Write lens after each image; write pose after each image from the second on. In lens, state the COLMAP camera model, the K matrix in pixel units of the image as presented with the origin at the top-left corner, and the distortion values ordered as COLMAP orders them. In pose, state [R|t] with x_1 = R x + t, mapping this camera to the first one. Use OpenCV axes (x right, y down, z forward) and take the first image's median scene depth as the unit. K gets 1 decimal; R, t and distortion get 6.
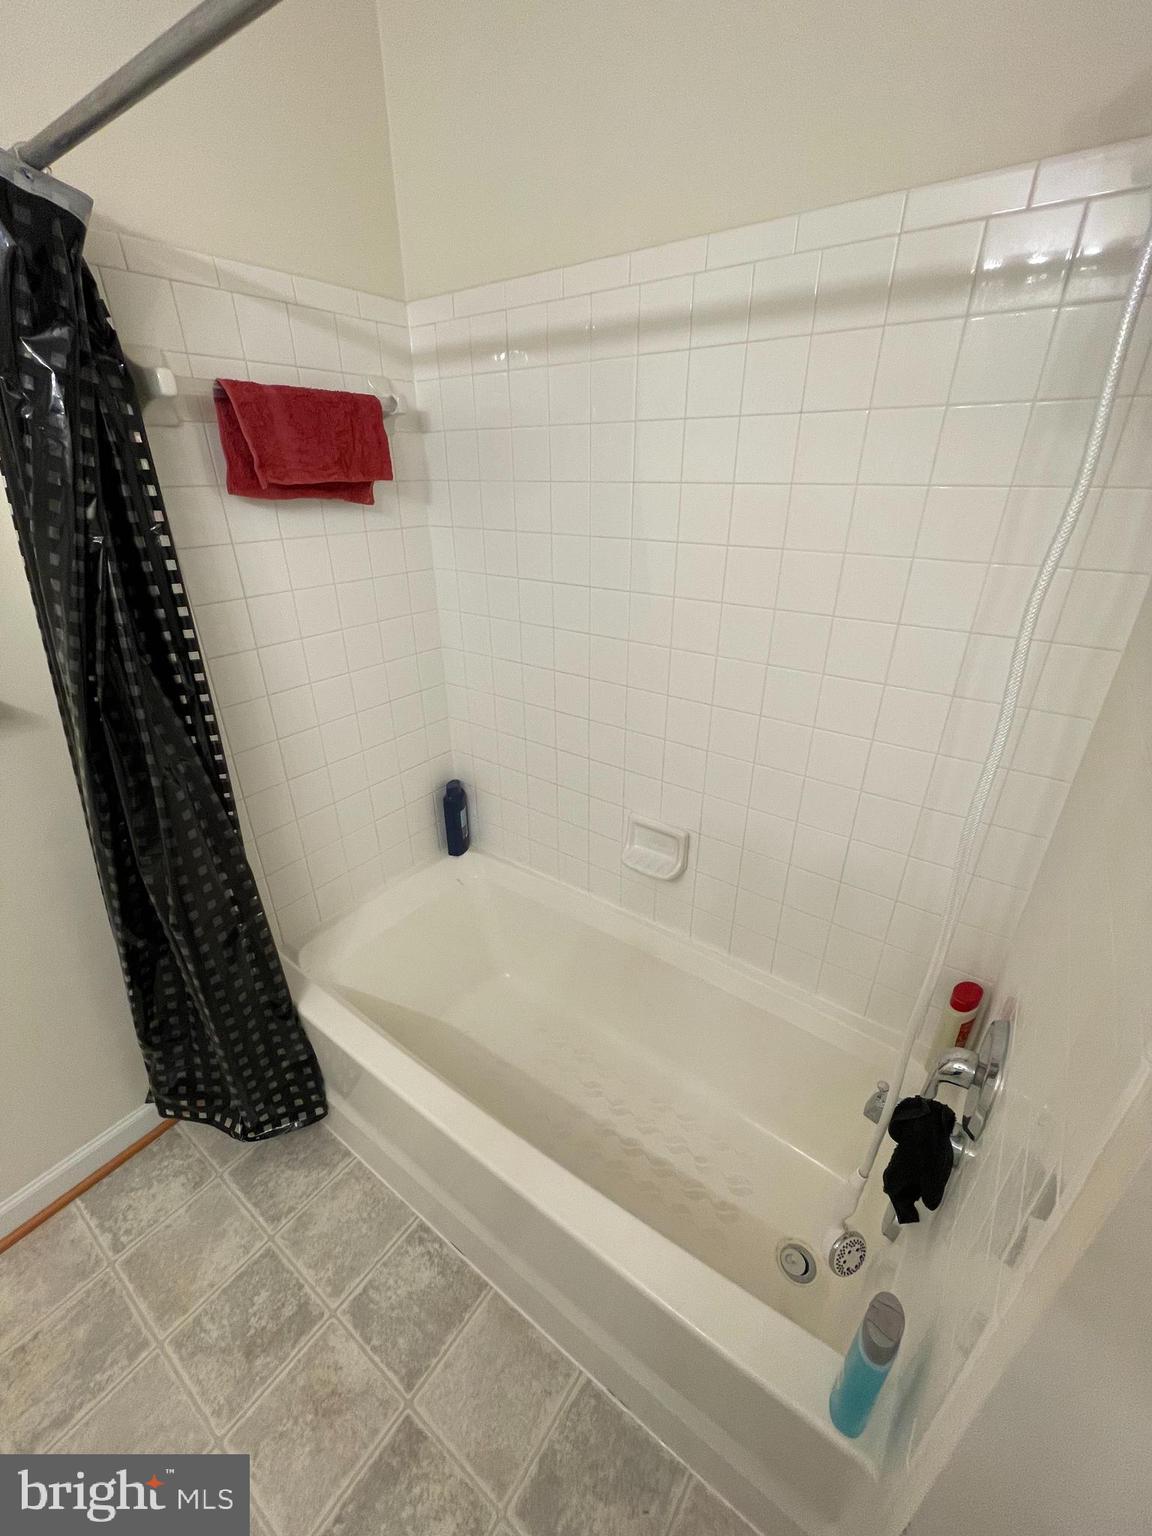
lens RADIAL K [[611.6, 0, 576.0], [0, 611.6, 768.0], [0, 0, 1]] dist [-0.026434, 0.006785]
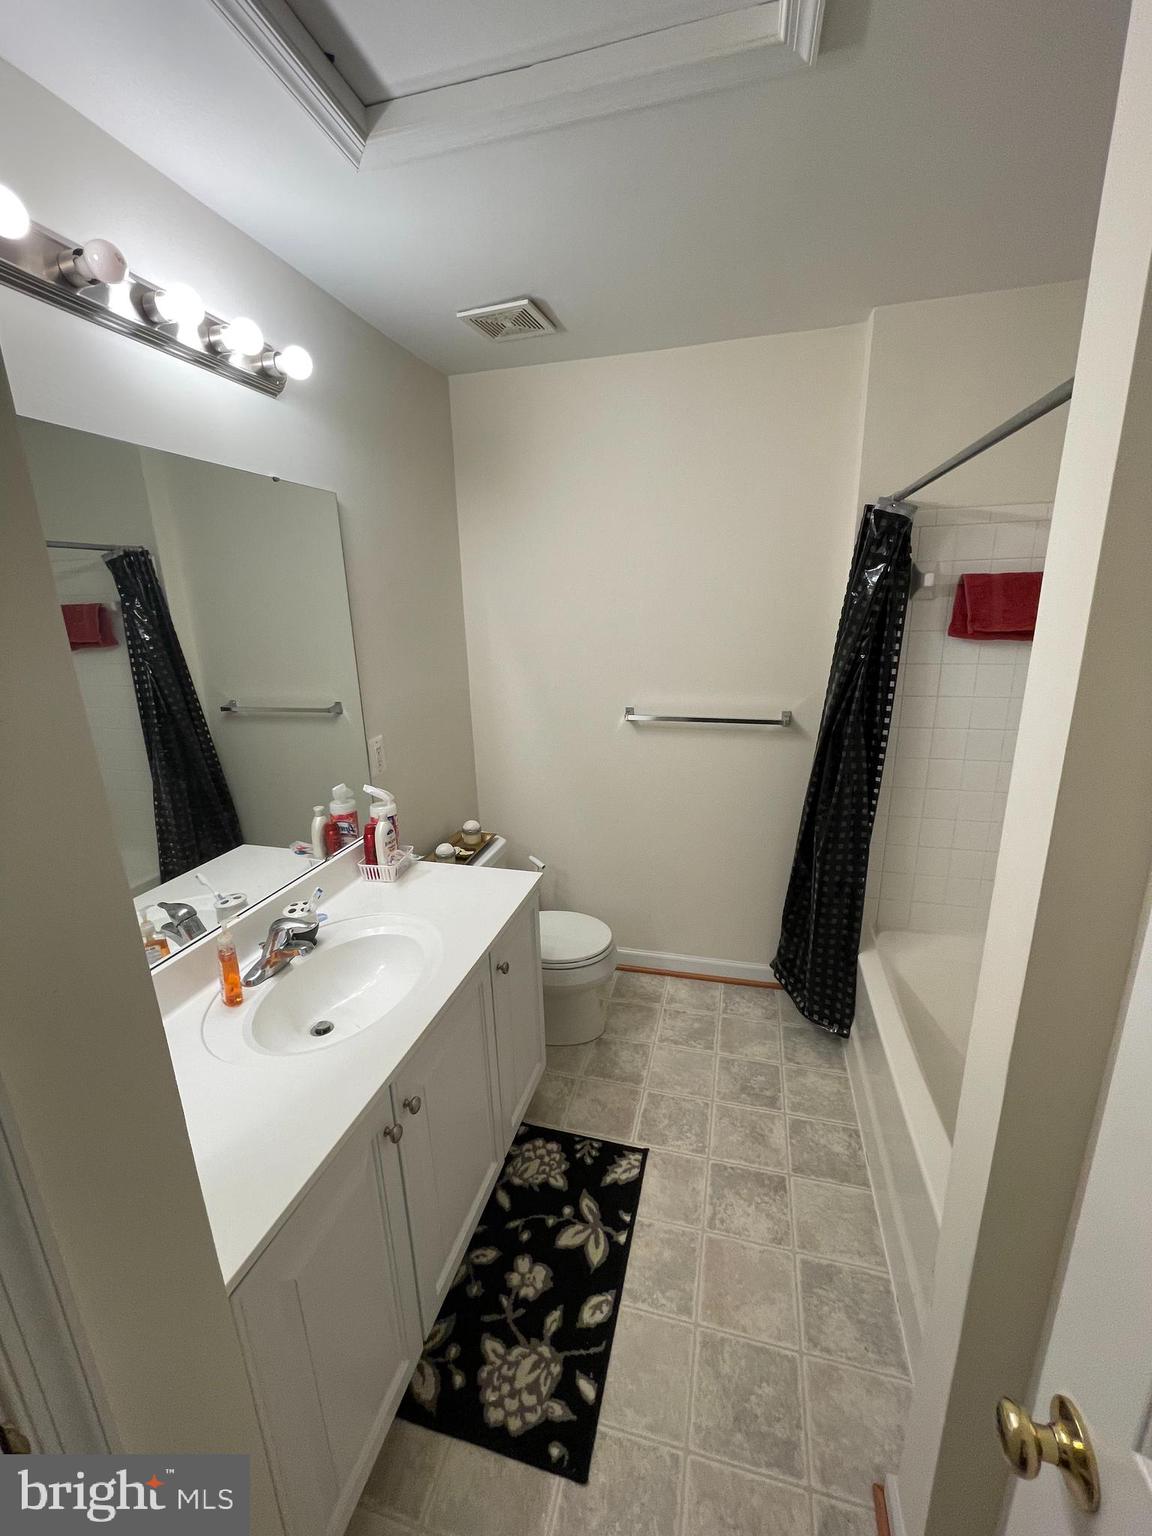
lens RADIAL K [[611.6, 0, 576.0], [0, 611.6, 768.0], [0, 0, 1]] dist [-0.026434, 0.006785]
pose [[0.351619, 0.243872, -0.903820, 0.646777], [-0.381160, 0.919116, 0.099714, 0.104858], [0.855033, 0.309439, 0.416133, -0.450335]]
